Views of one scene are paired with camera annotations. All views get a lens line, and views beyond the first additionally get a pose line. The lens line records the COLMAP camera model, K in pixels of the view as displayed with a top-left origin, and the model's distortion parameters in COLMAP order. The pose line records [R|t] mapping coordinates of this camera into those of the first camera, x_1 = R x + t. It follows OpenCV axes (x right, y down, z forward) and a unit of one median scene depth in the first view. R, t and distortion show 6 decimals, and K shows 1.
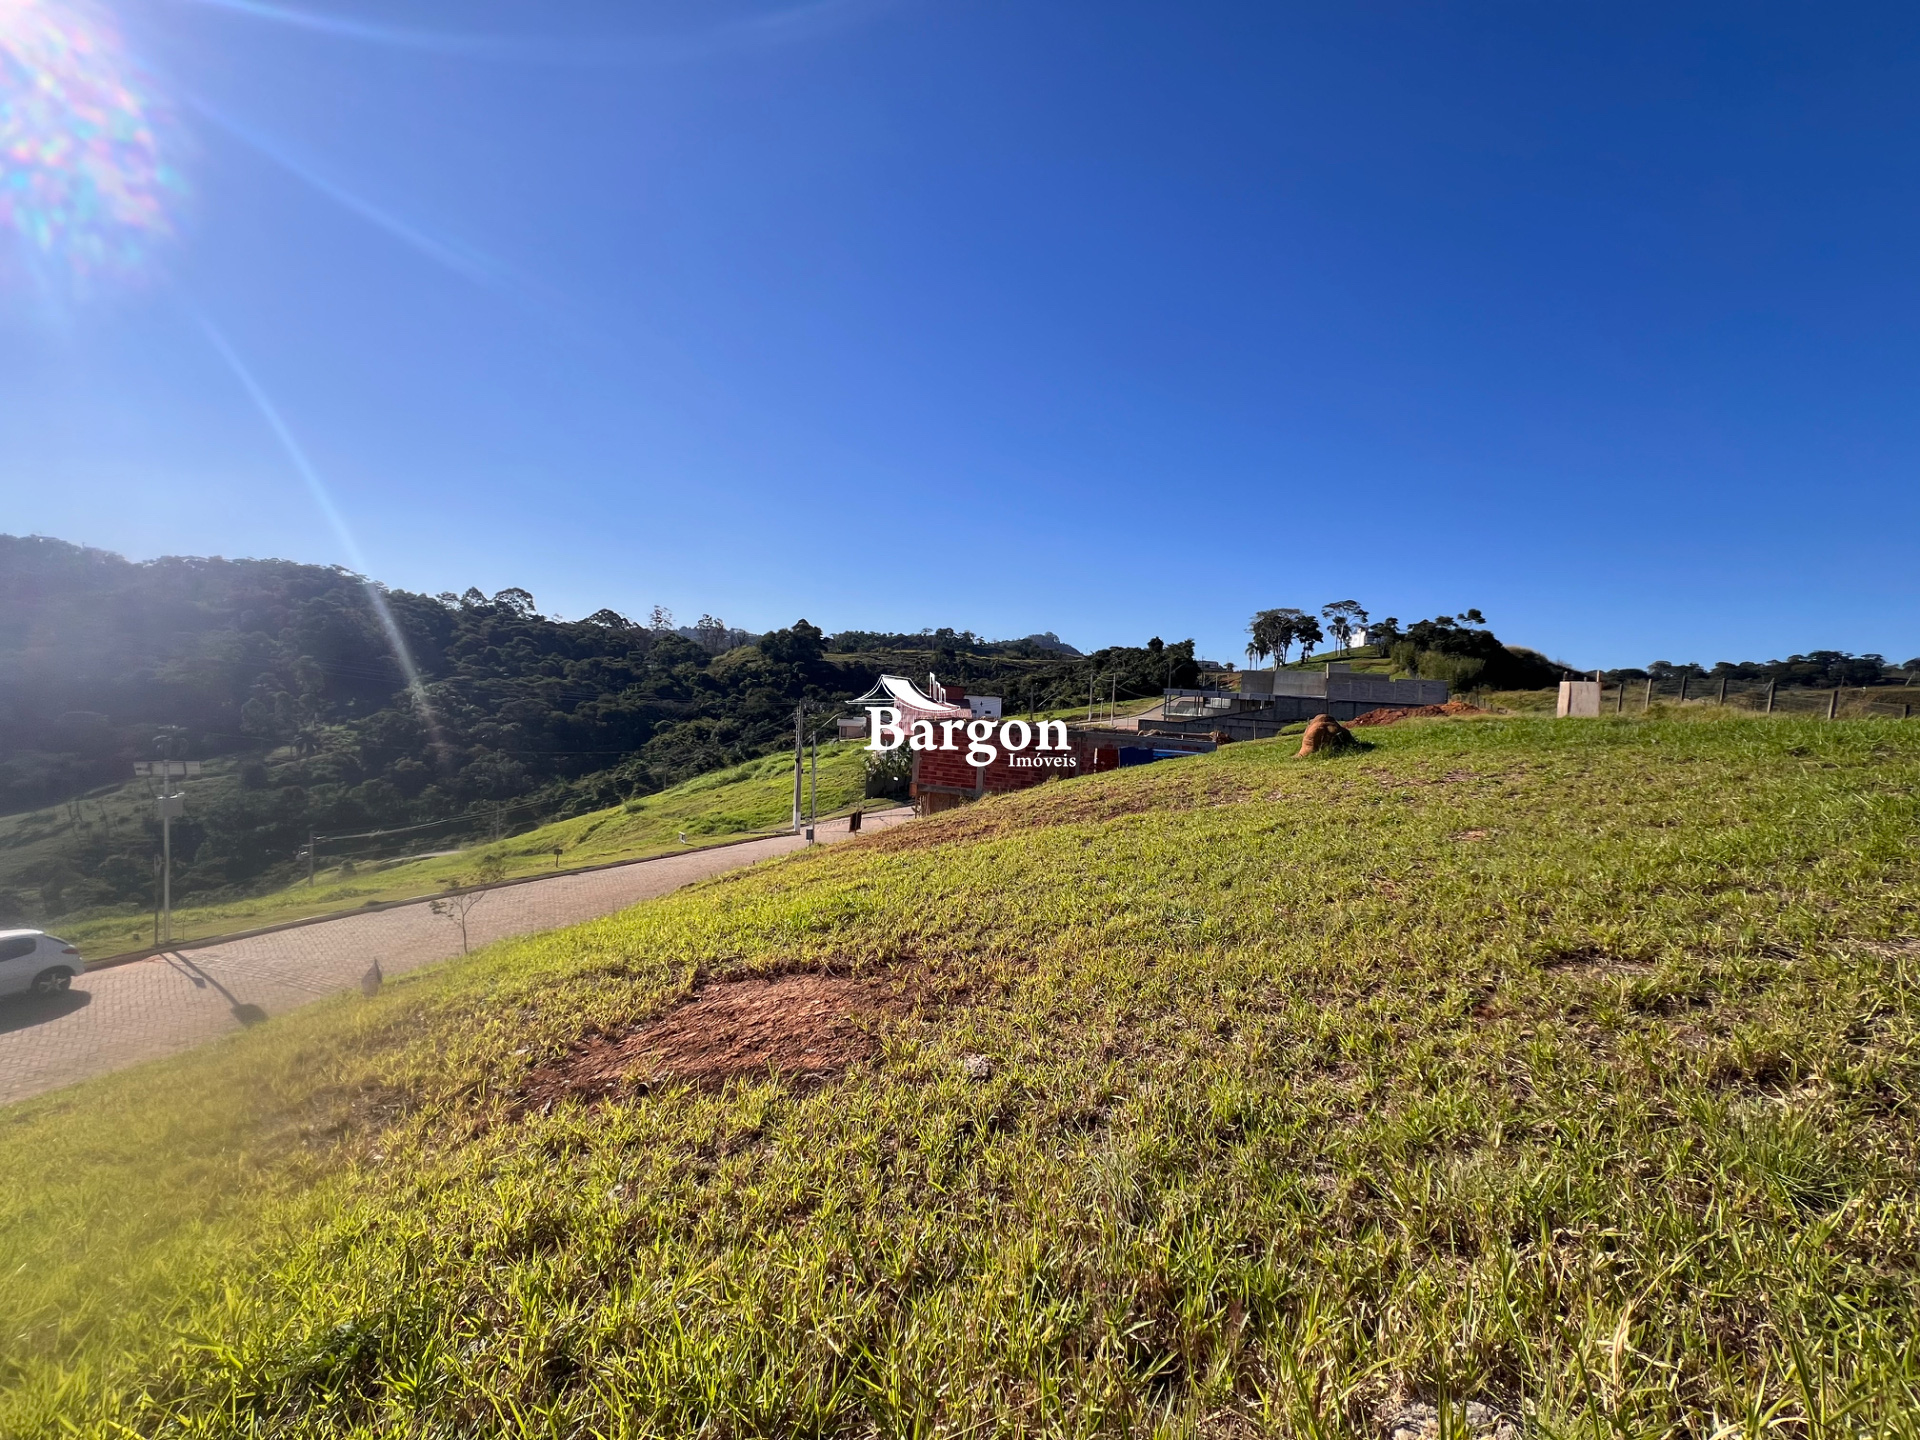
lens RADIAL K [[768.2, 0, 960.9], [0, 768.2, 716.7], [0, 0, 1]] dist [0.004381, -0.000159]
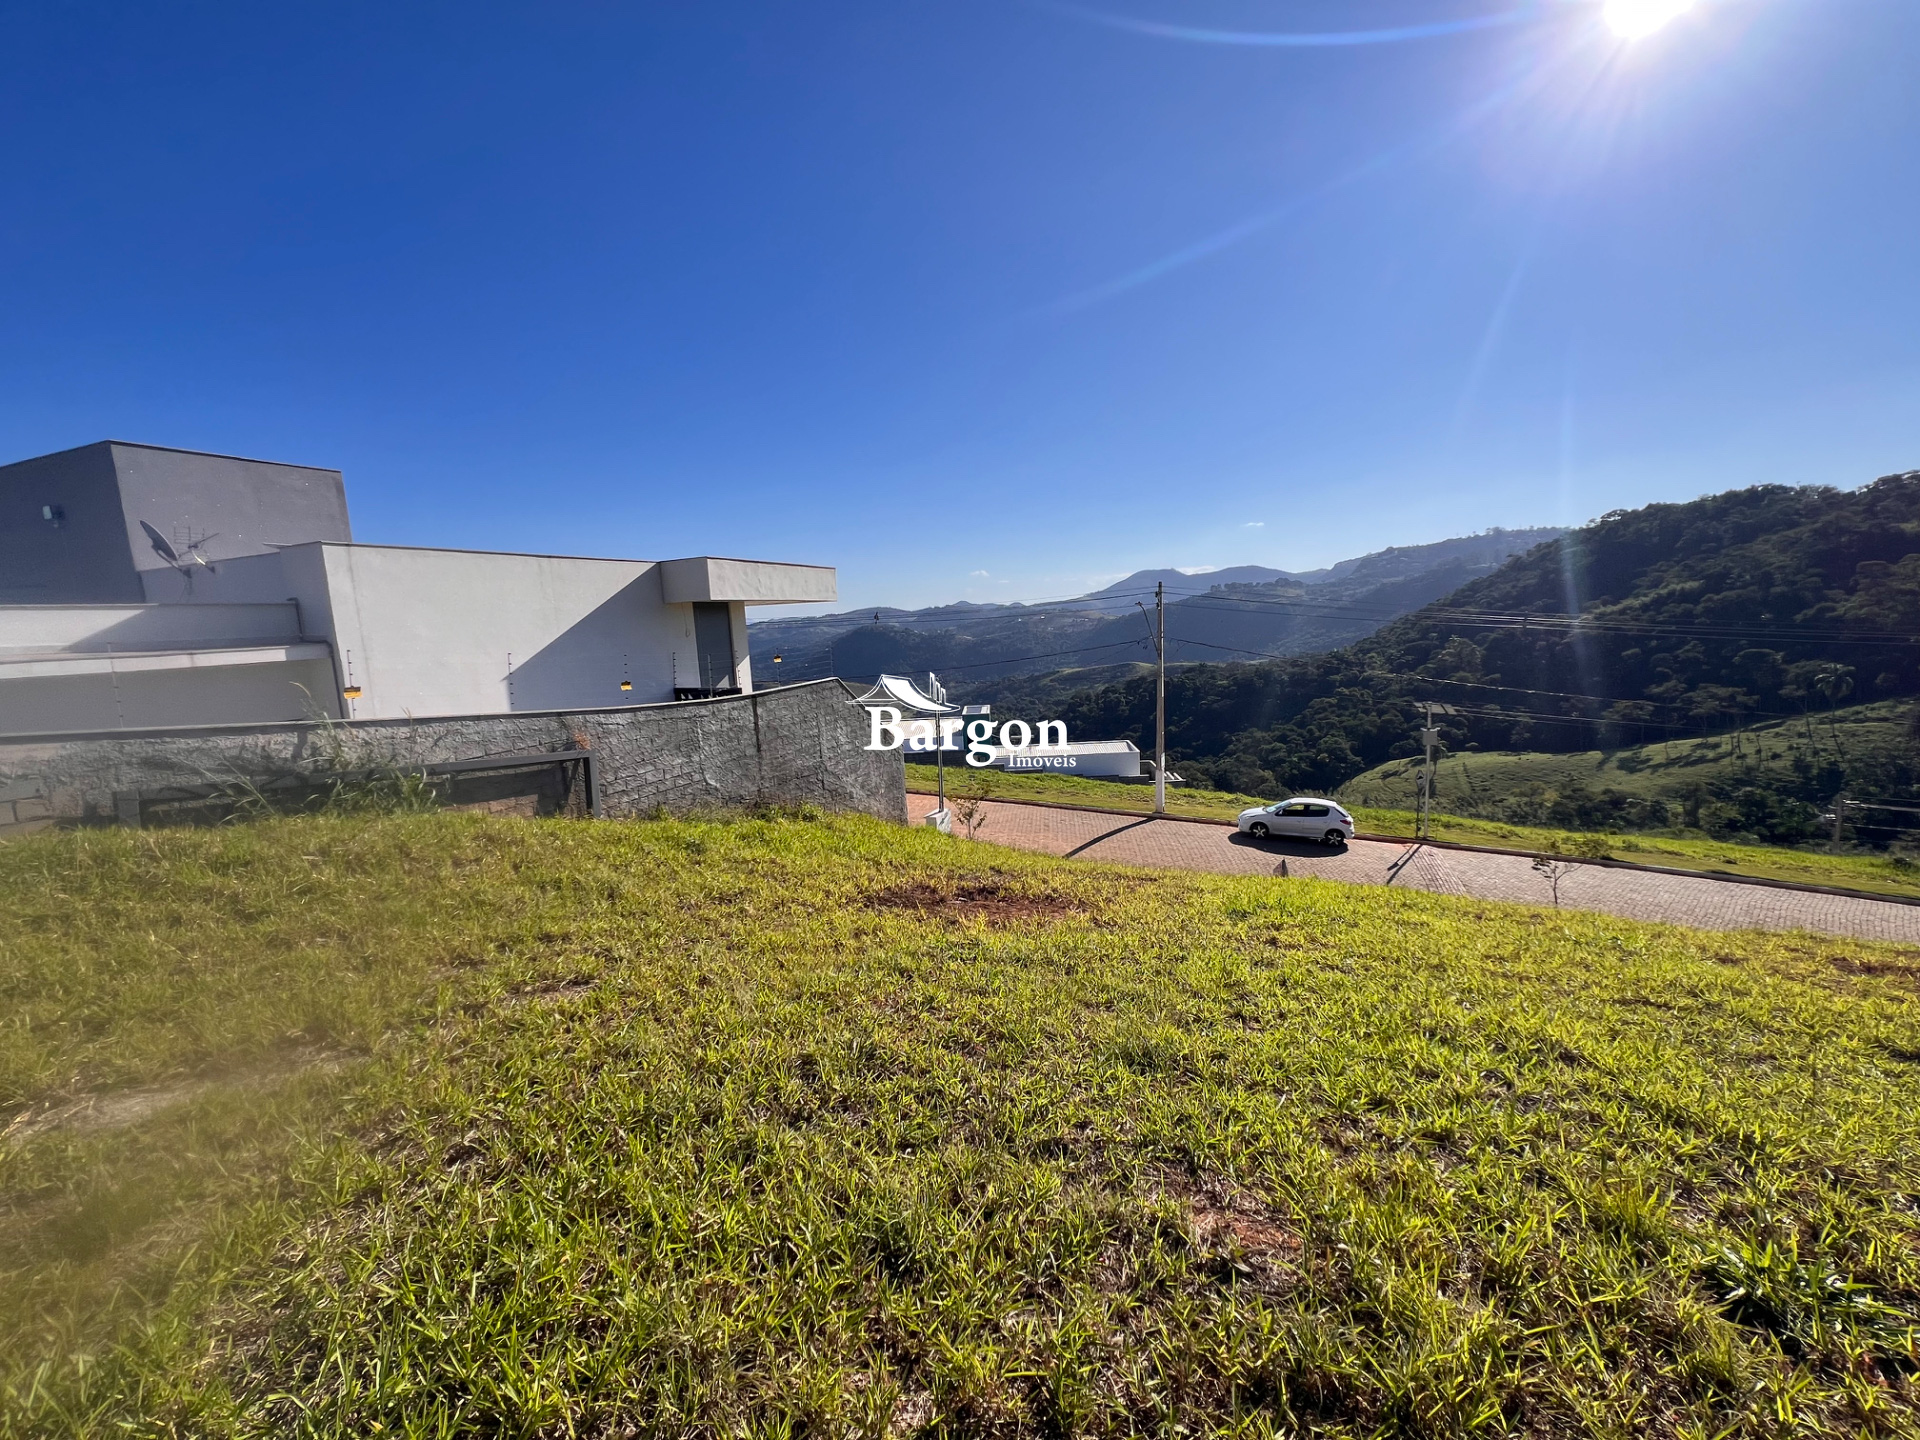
lens RADIAL K [[766.9, 0, 966.2], [0, 766.9, 723.1], [0, 0, 1]] dist [0.003801, 0.000650]
pose [[-0.106775, 0.089175, -0.990276, 0.378917], [0.001326, 0.995982, 0.089545, -0.026611], [0.994282, 0.008248, -0.106465, 0.375895]]
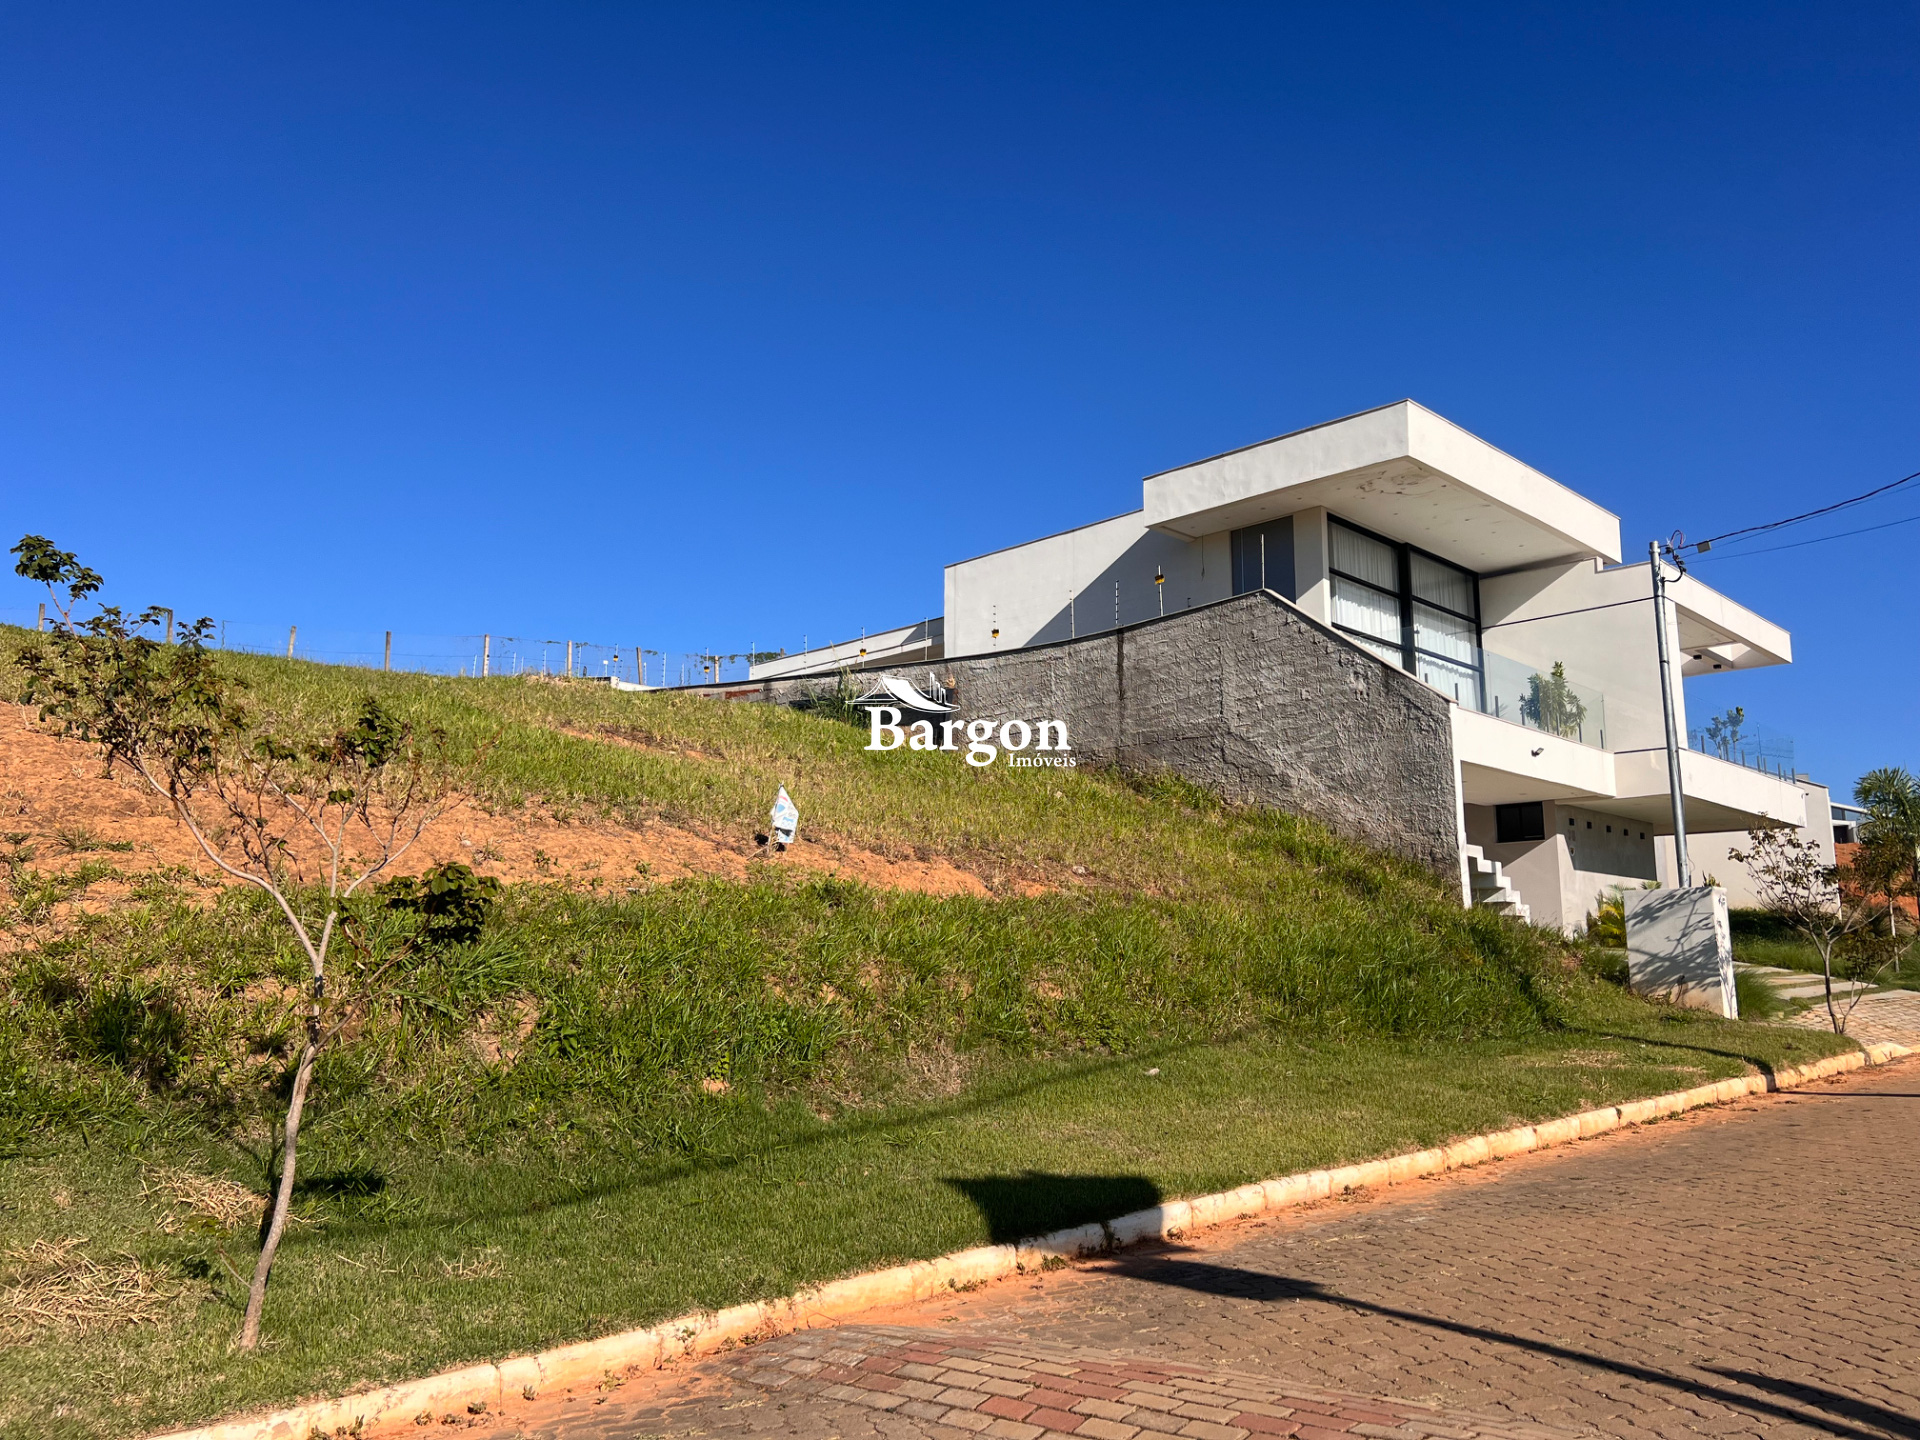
lens RADIAL K [[1456.5, 0, 964.5], [0, 1456.5, 725.9], [0, 0, 1]] dist [0.061918, -0.081180]
pose [[-0.879891, 0.042006, 0.473316, -0.913392], [-0.000733, 0.995964, -0.089753, 0.217677], [-0.475175, -0.079319, -0.876309, 1.239265]]
